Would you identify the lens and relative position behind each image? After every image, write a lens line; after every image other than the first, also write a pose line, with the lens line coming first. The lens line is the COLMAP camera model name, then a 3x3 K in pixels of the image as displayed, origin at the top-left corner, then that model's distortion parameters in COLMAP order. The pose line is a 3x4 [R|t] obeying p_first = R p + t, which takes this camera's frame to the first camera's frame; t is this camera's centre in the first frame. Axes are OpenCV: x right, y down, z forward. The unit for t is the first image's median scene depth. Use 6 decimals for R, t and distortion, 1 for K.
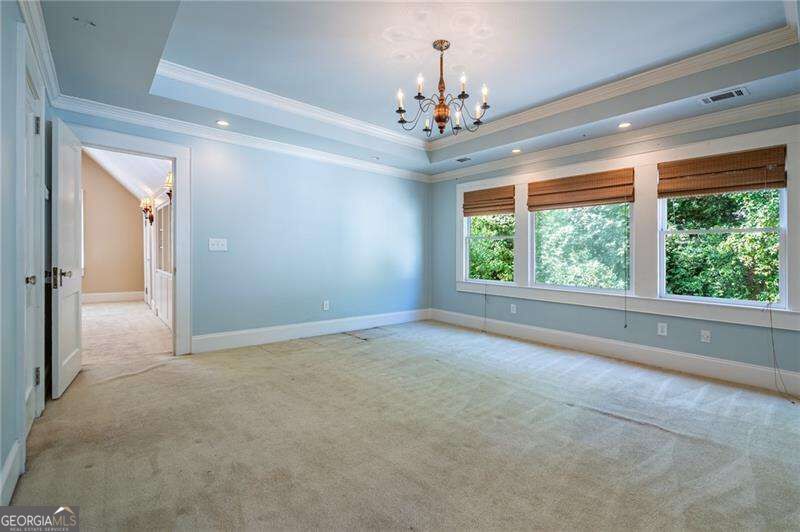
lens RADIAL K [[365.0, 0, 398.7], [0, 365.0, 256.7], [0, 0, 1]] dist [-0.000582, 0.000375]
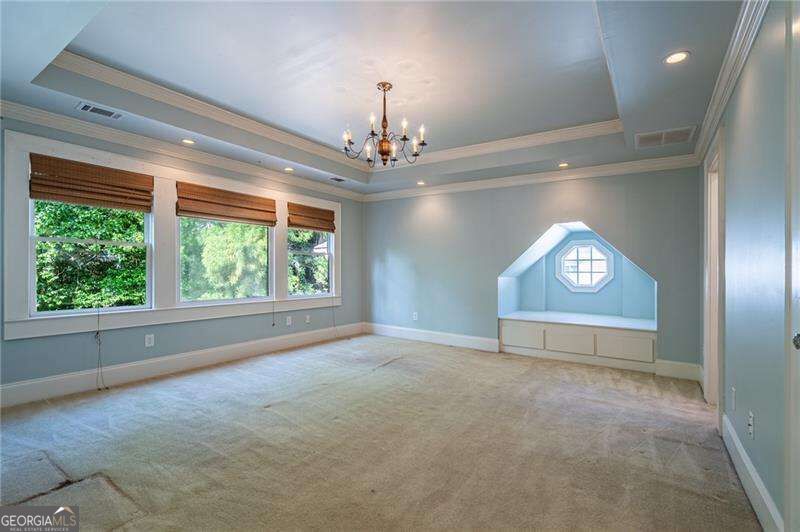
lens RADIAL K [[365.0, 0, 398.7], [0, 365.0, 256.7], [0, 0, 1]] dist [-0.000582, 0.000375]
pose [[-0.262078, 0.009002, 0.965005, -0.695193], [-0.008607, 0.999895, -0.011665, -0.032389], [-0.965008, -0.011363, -0.261973, 0.894879]]
